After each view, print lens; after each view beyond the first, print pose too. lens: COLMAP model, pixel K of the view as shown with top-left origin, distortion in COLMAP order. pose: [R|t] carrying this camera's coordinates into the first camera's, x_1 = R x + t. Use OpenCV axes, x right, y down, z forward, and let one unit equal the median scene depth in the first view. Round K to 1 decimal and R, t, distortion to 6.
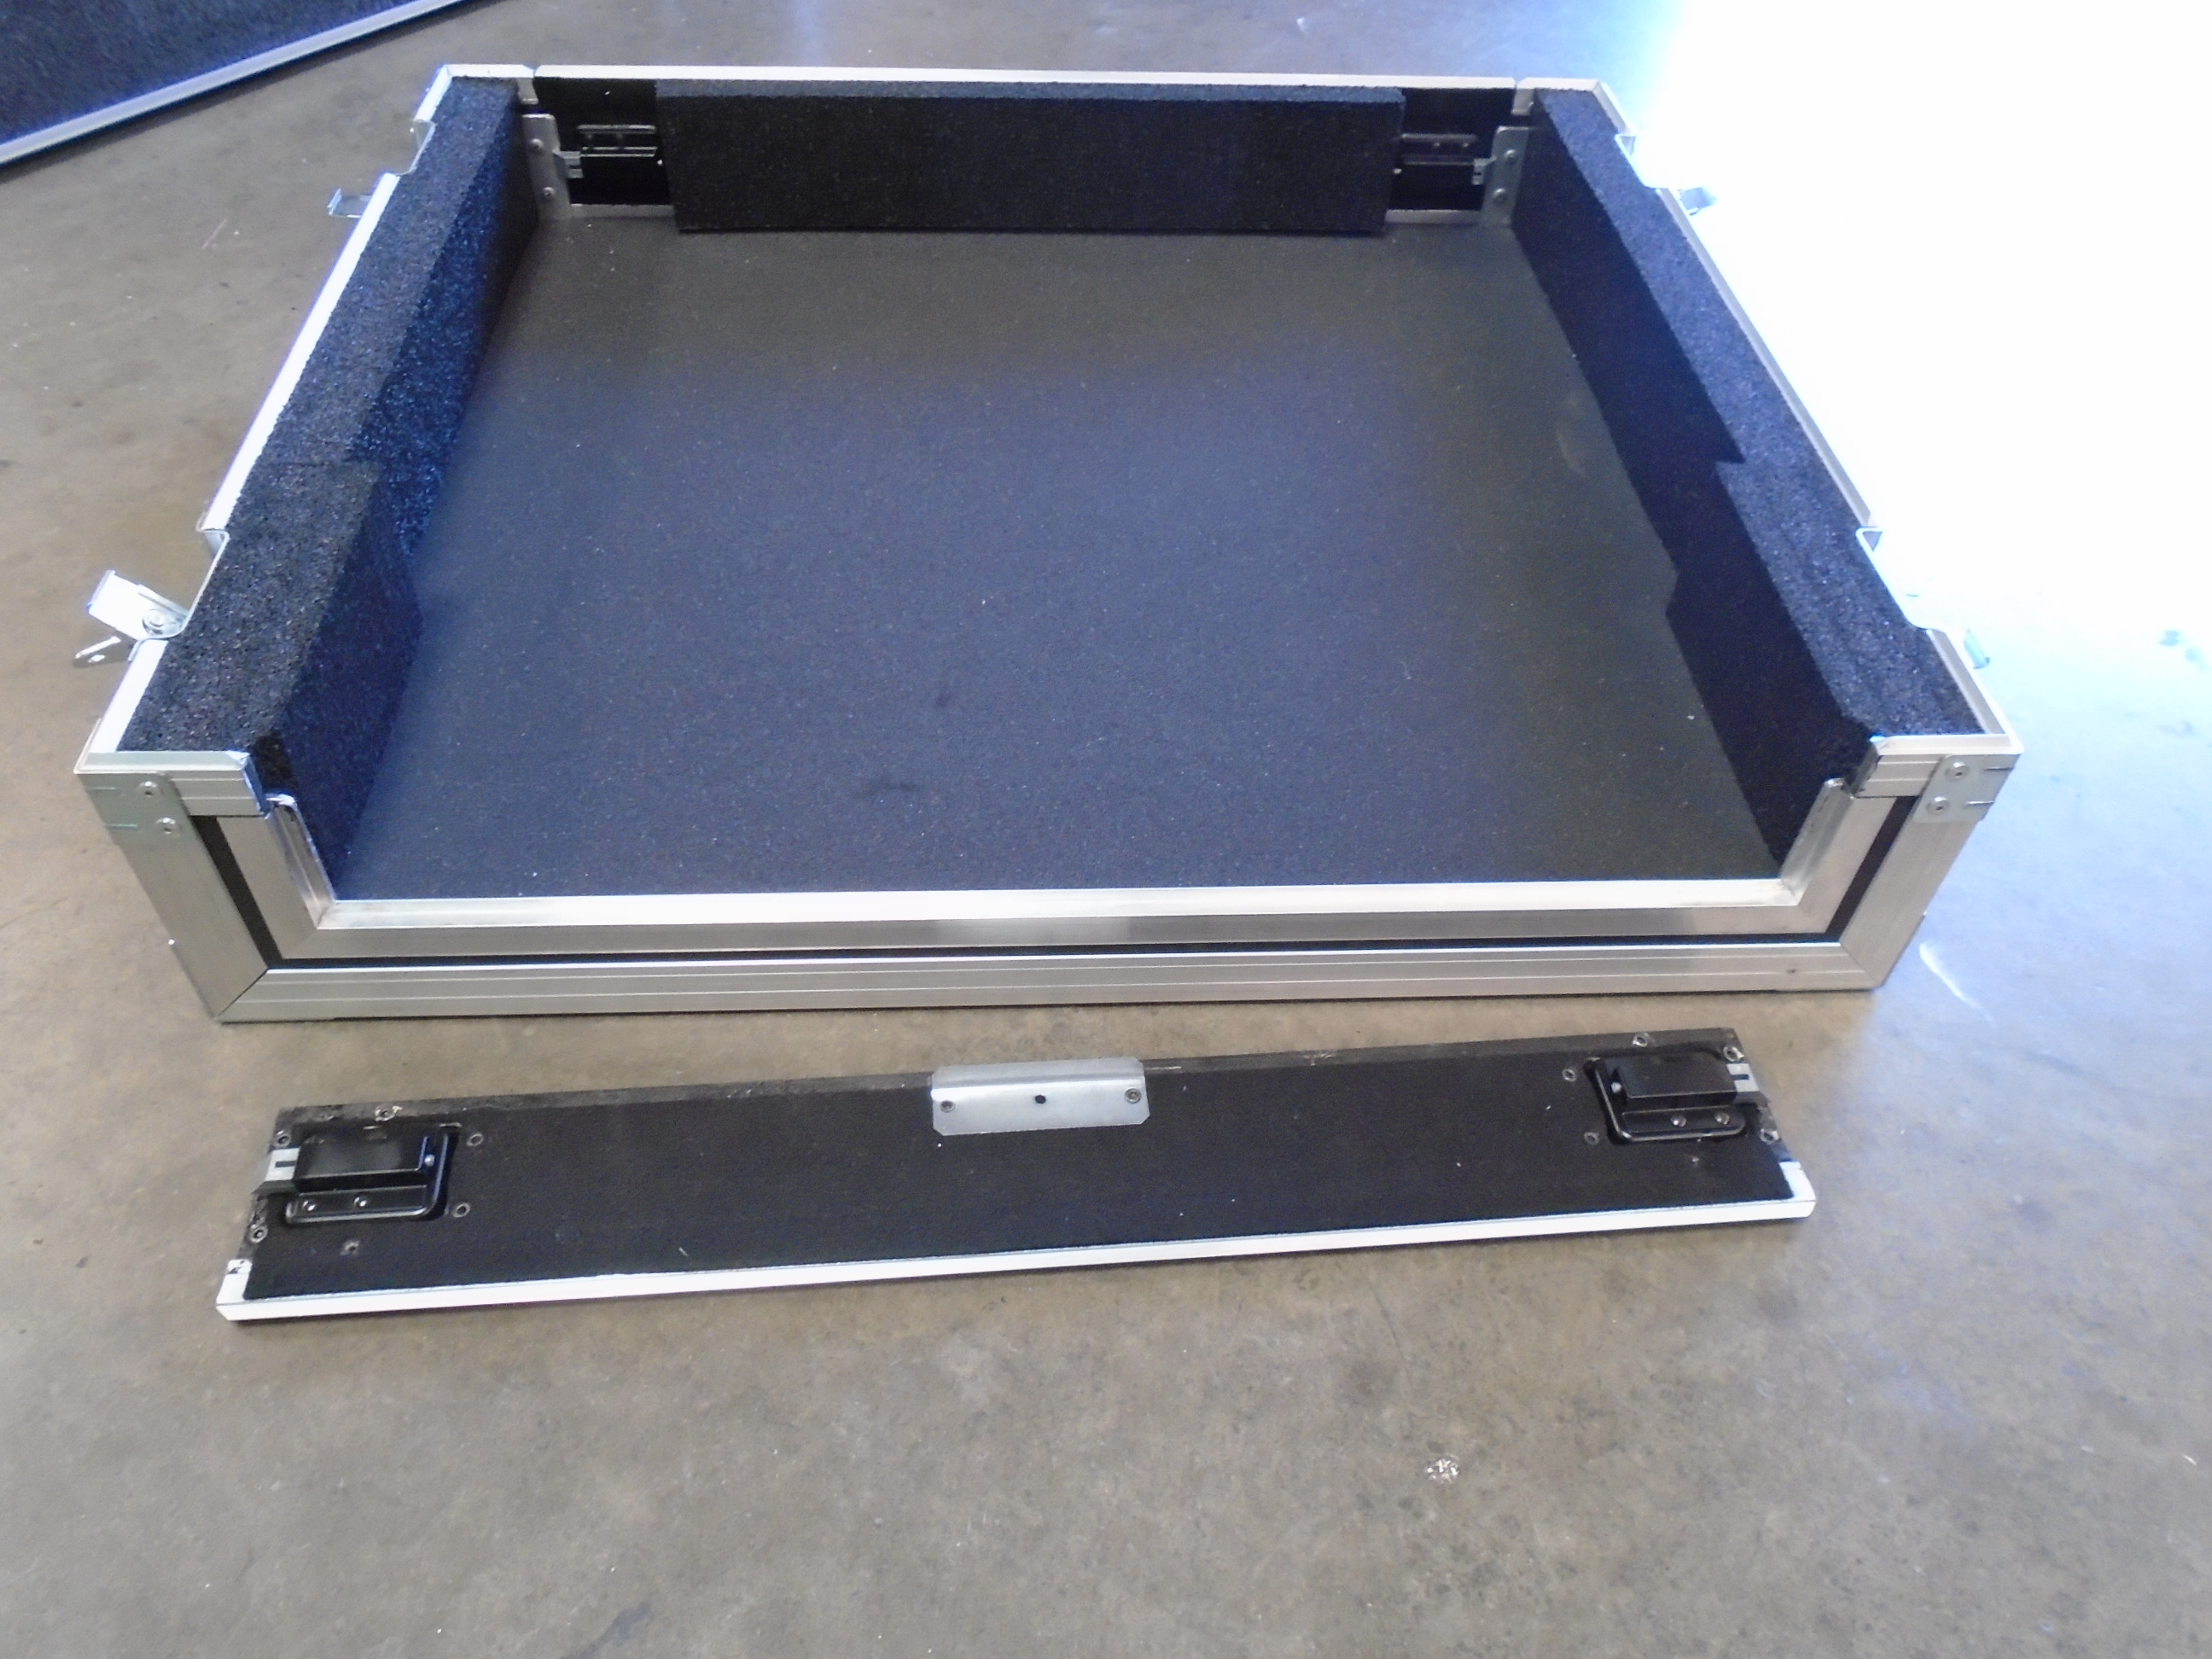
lens RADIAL K [[1686.6, 0, 1122.4], [0, 1686.6, 835.0], [0, 0, 1]] dist [-0.017449, 0.004413]
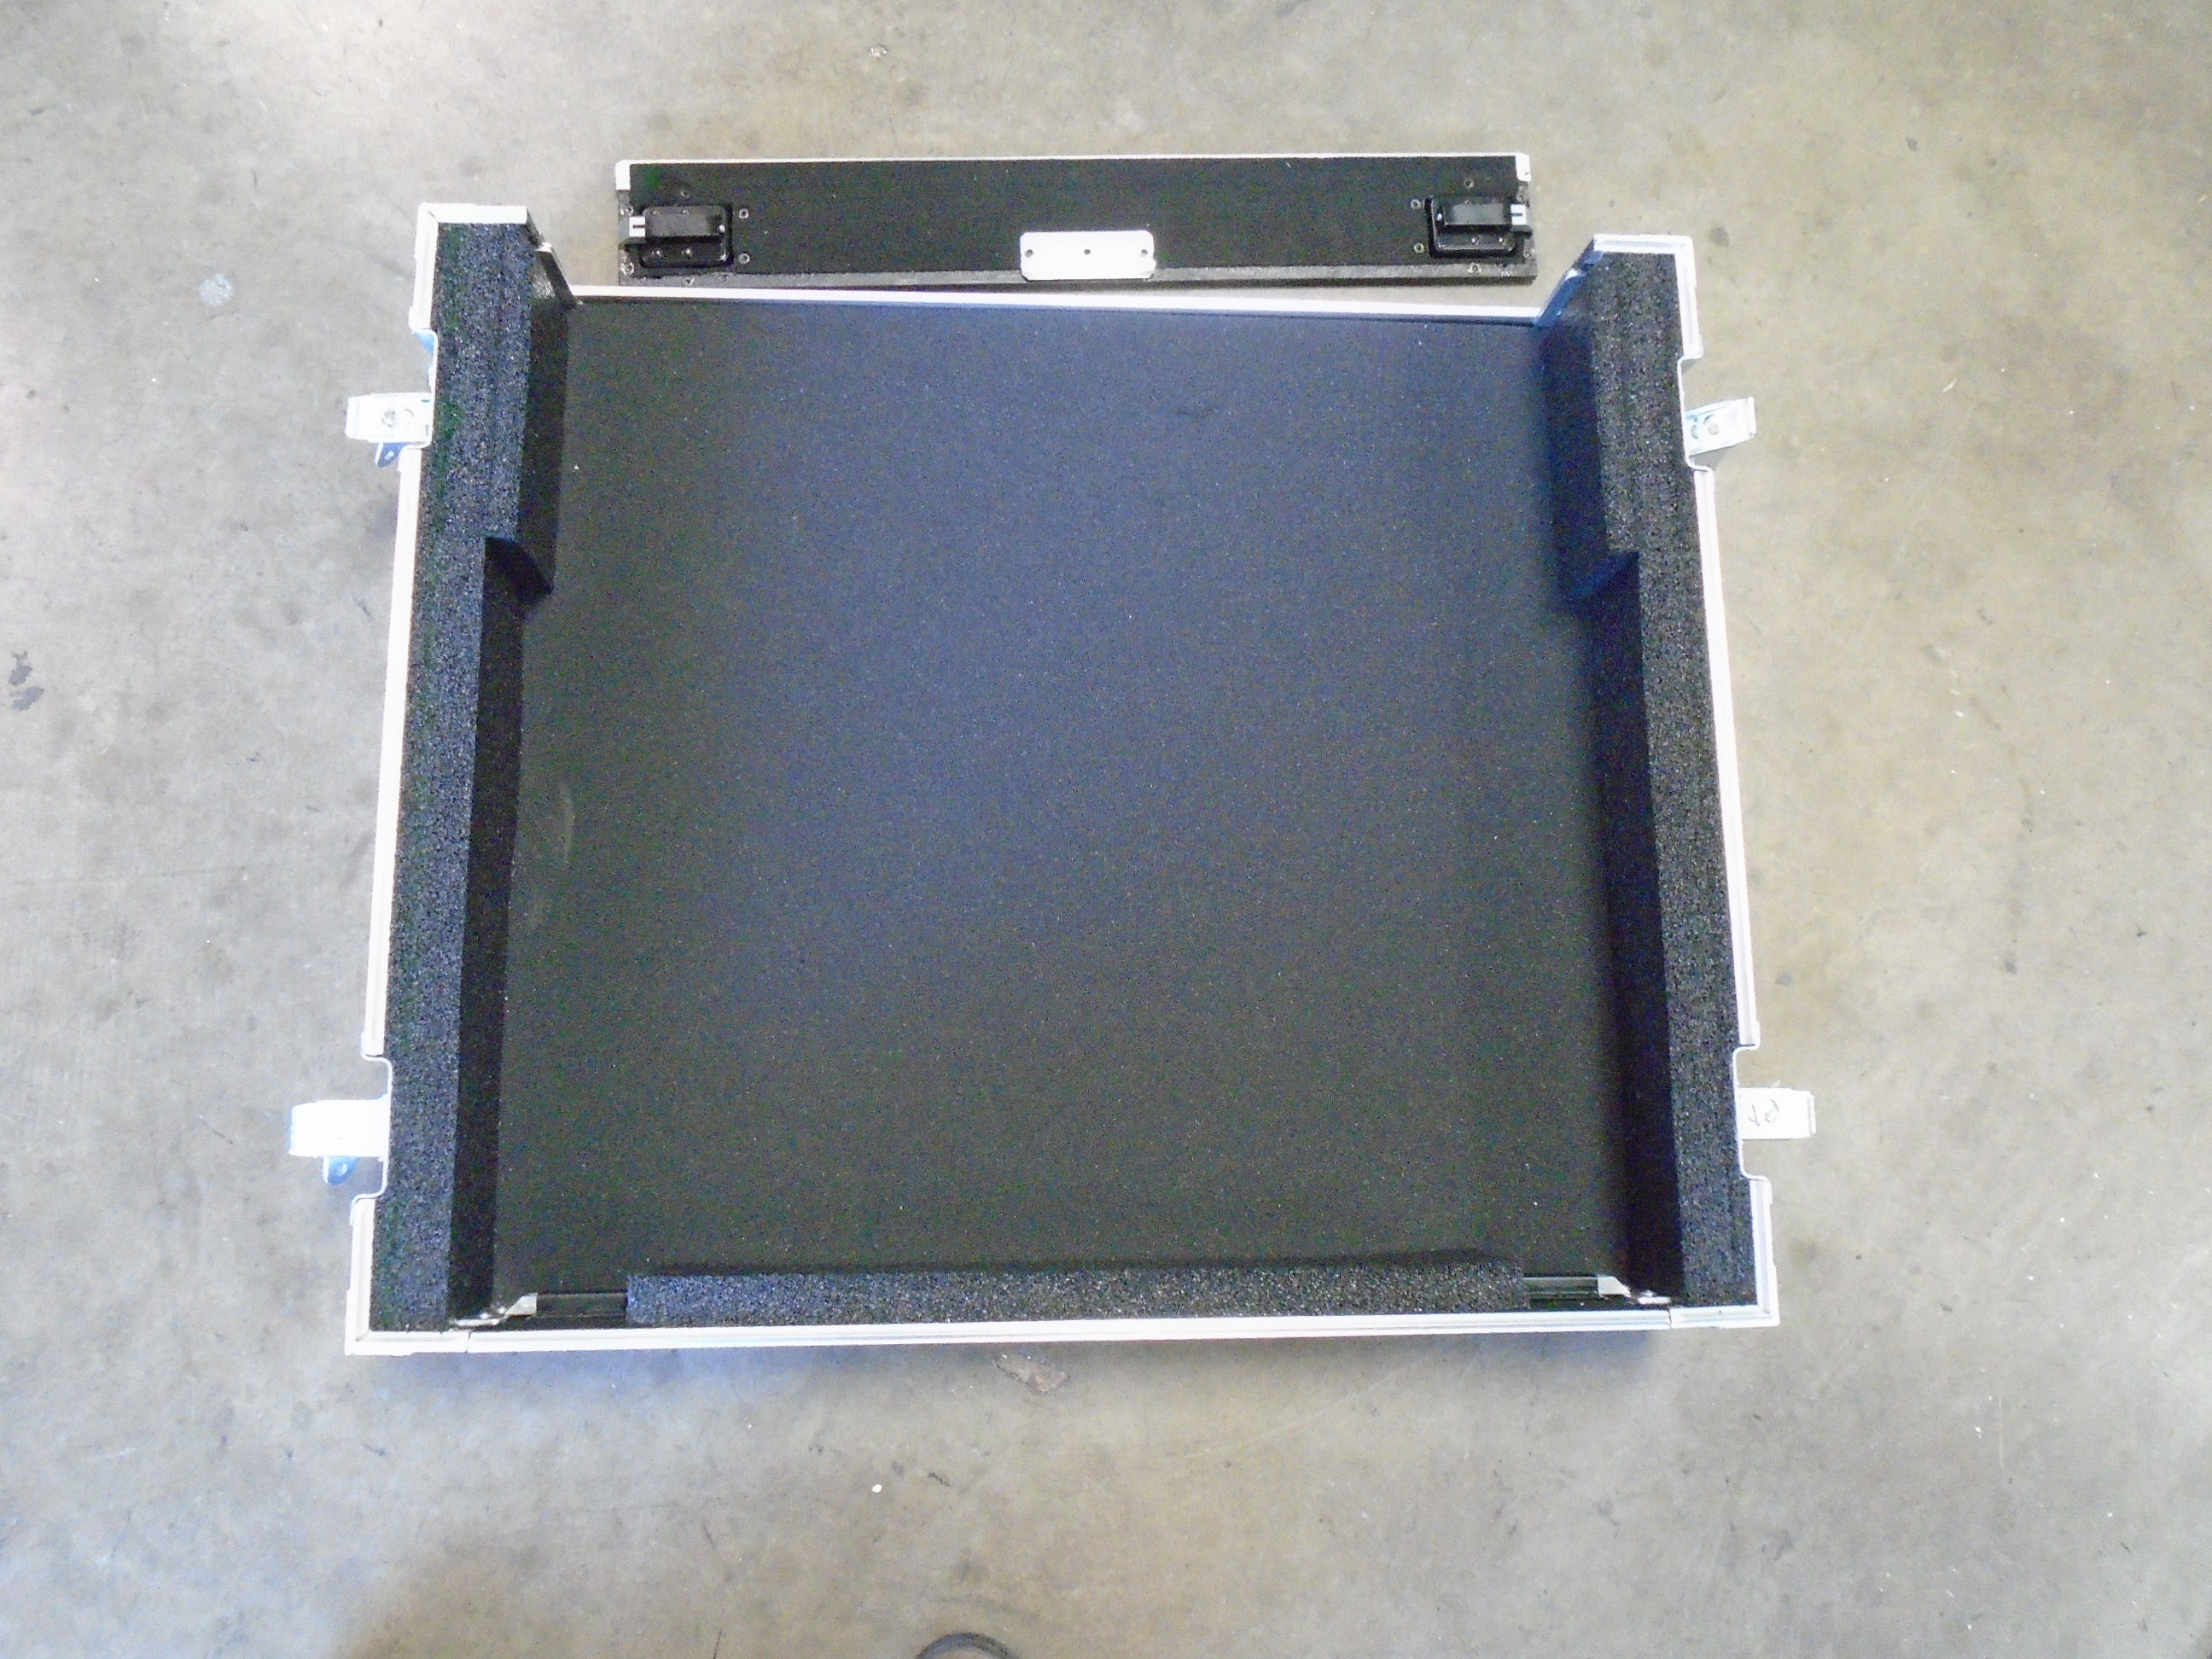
lens RADIAL K [[1686.6, 0, 1087.9], [0, 1686.6, 837.6], [0, 0, 1]] dist [-0.017449, 0.004413]
pose [[-0.992717, -0.070374, -0.097774, 0.076213], [-0.037960, -0.587542, 0.808303, -1.633160], [-0.114329, 0.806128, 0.580592, 0.570676]]
